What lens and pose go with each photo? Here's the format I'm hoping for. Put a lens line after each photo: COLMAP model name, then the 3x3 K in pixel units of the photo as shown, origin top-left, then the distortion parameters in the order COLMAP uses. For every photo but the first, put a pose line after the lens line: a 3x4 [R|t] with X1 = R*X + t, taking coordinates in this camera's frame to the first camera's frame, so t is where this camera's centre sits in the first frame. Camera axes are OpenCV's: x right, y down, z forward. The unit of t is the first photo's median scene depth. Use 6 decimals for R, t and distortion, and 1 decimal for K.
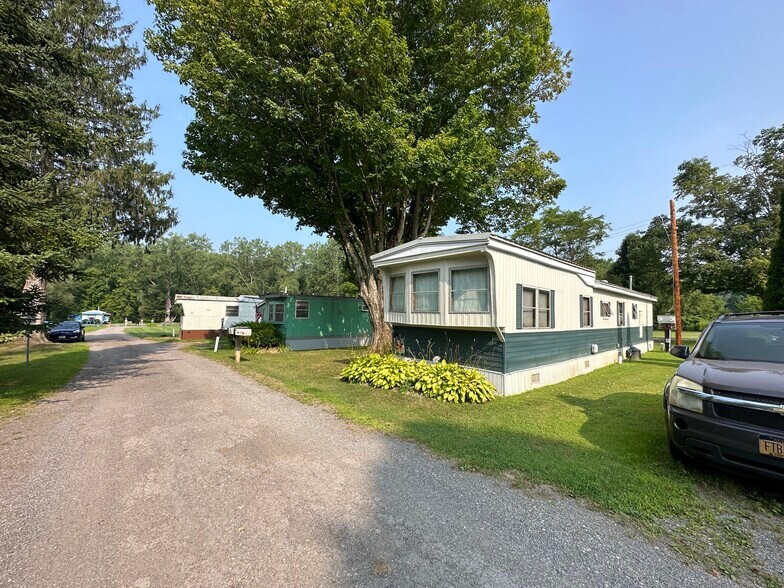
lens RADIAL K [[311.1, 0, 393.5], [0, 311.1, 296.6], [0, 0, 1]] dist [-0.000387, -0.000121]
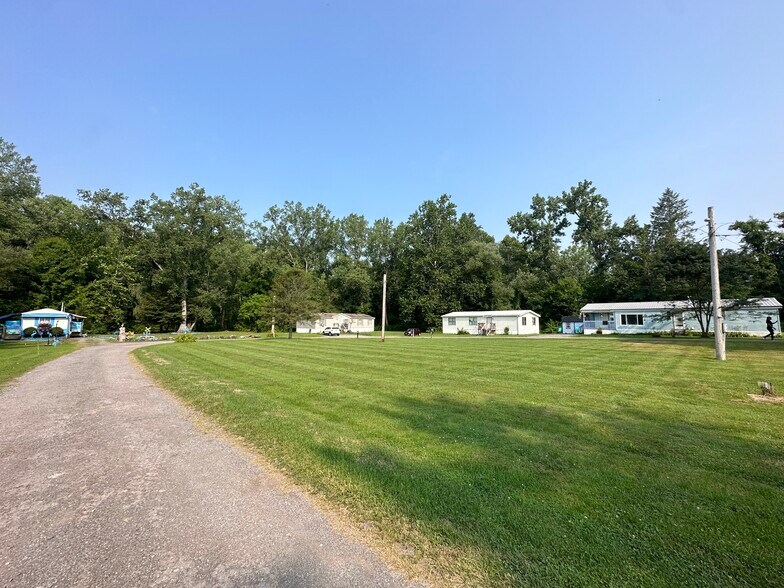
lens RADIAL K [[311.1, 0, 393.5], [0, 311.1, 296.6], [0, 0, 1]] dist [-0.000387, -0.000121]
pose [[0.999000, -0.007475, 0.044075, -0.404997], [0.008421, 0.999737, -0.021321, 0.035286], [-0.043904, 0.021671, 0.998801, 0.442466]]
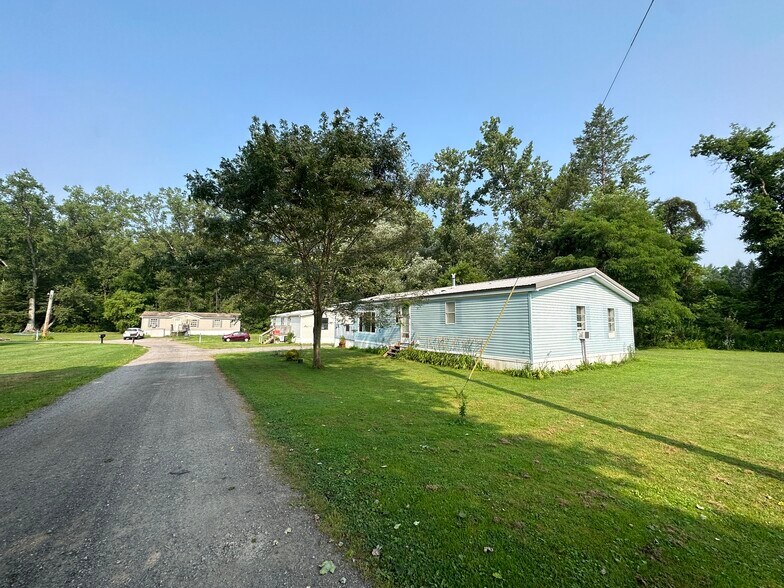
lens RADIAL K [[311.1, 0, 393.5], [0, 311.1, 296.6], [0, 0, 1]] dist [-0.000387, -0.000121]
pose [[0.984936, -0.017277, -0.172053, 0.033886], [0.012796, 0.999550, -0.027120, 0.049282], [0.172444, 0.024510, 0.984714, 0.650410]]
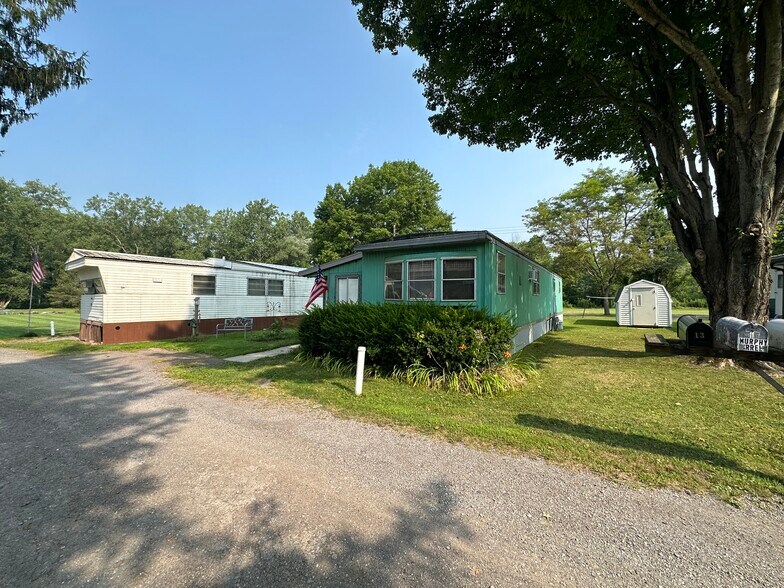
lens RADIAL K [[311.1, 0, 393.5], [0, 311.1, 296.6], [0, 0, 1]] dist [-0.000387, -0.000121]
pose [[0.956252, -0.007669, 0.292445, -0.109534], [-0.009305, 0.998353, 0.056606, 0.010114], [-0.292397, -0.056850, 0.954606, 0.117720]]
